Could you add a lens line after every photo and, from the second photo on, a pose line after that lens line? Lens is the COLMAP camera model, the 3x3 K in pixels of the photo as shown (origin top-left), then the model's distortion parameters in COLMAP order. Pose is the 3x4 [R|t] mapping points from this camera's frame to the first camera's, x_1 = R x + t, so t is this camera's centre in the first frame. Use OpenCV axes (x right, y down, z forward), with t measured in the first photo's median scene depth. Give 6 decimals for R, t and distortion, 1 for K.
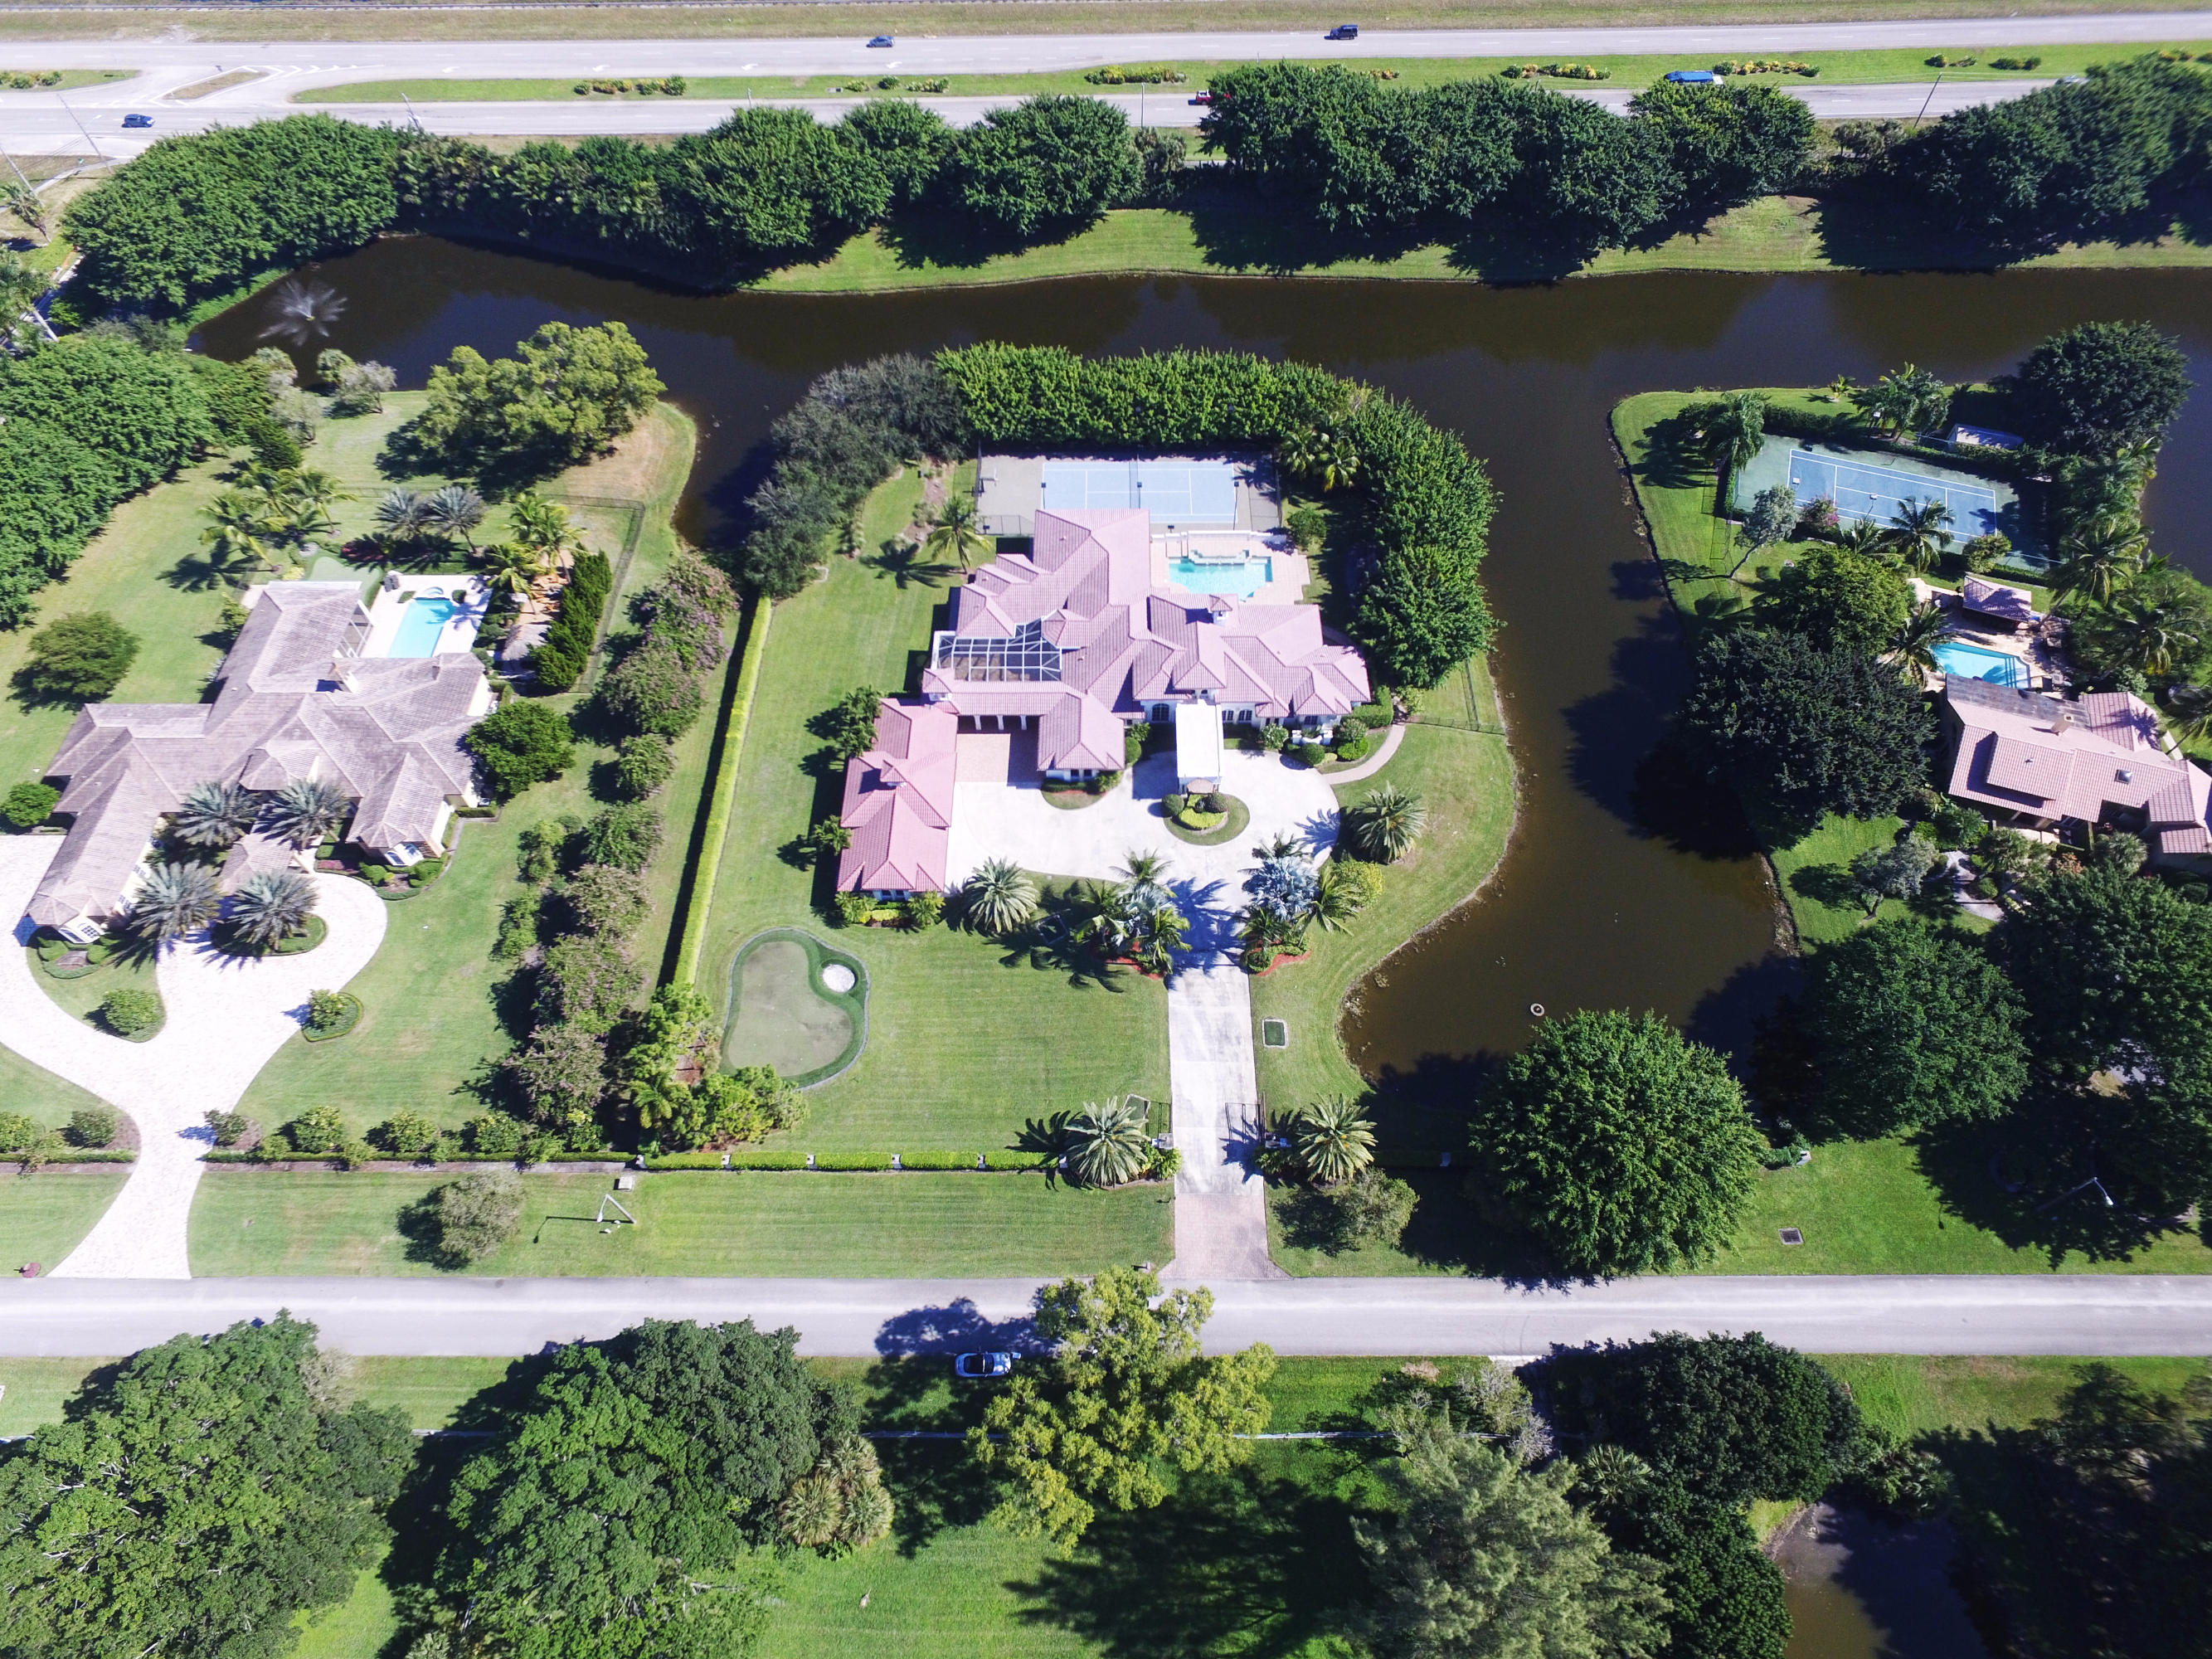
lens RADIAL K [[1283.0, 0, 1094.3], [0, 1283.0, 840.3], [0, 0, 1]] dist [-0.009624, 0.010944]
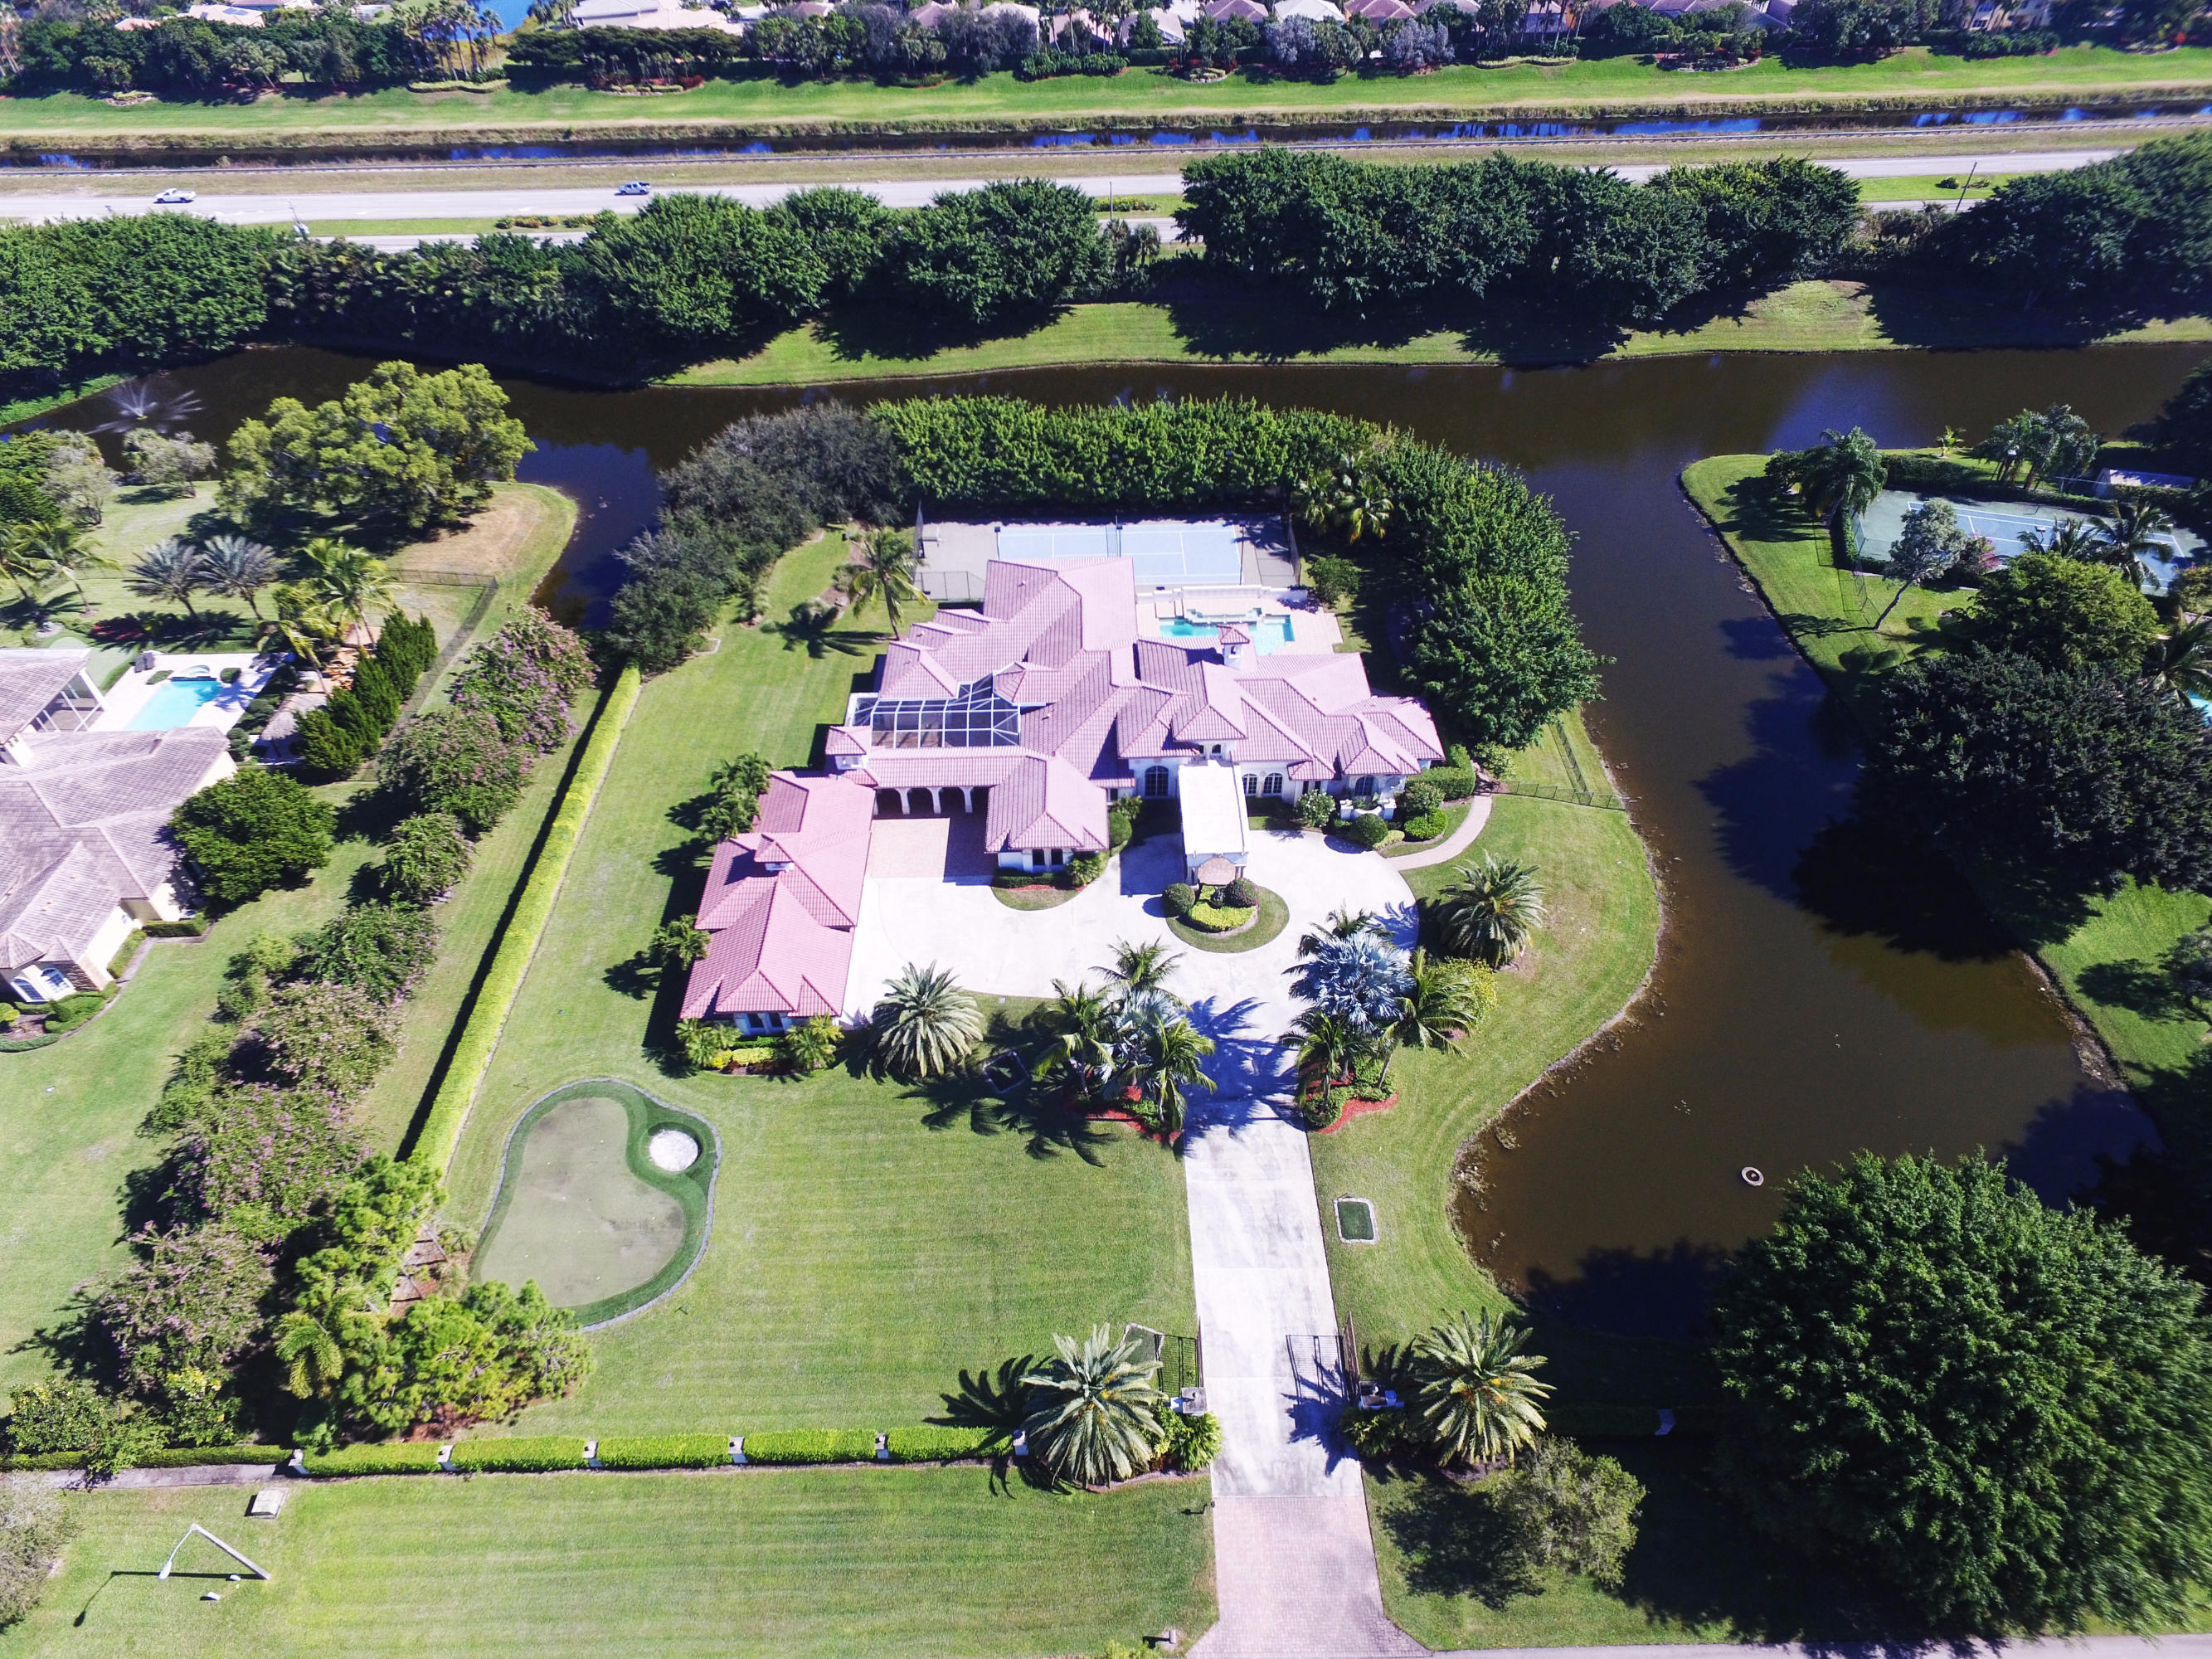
lens RADIAL K [[1283.0, 0, 1094.3], [0, 1283.0, 840.3], [0, 0, 1]] dist [-0.009624, 0.010944]
pose [[0.999701, -0.017567, 0.017017, 0.003673], [0.020871, 0.975476, -0.219112, 0.091840], [-0.012751, 0.219402, 0.975551, 0.303574]]
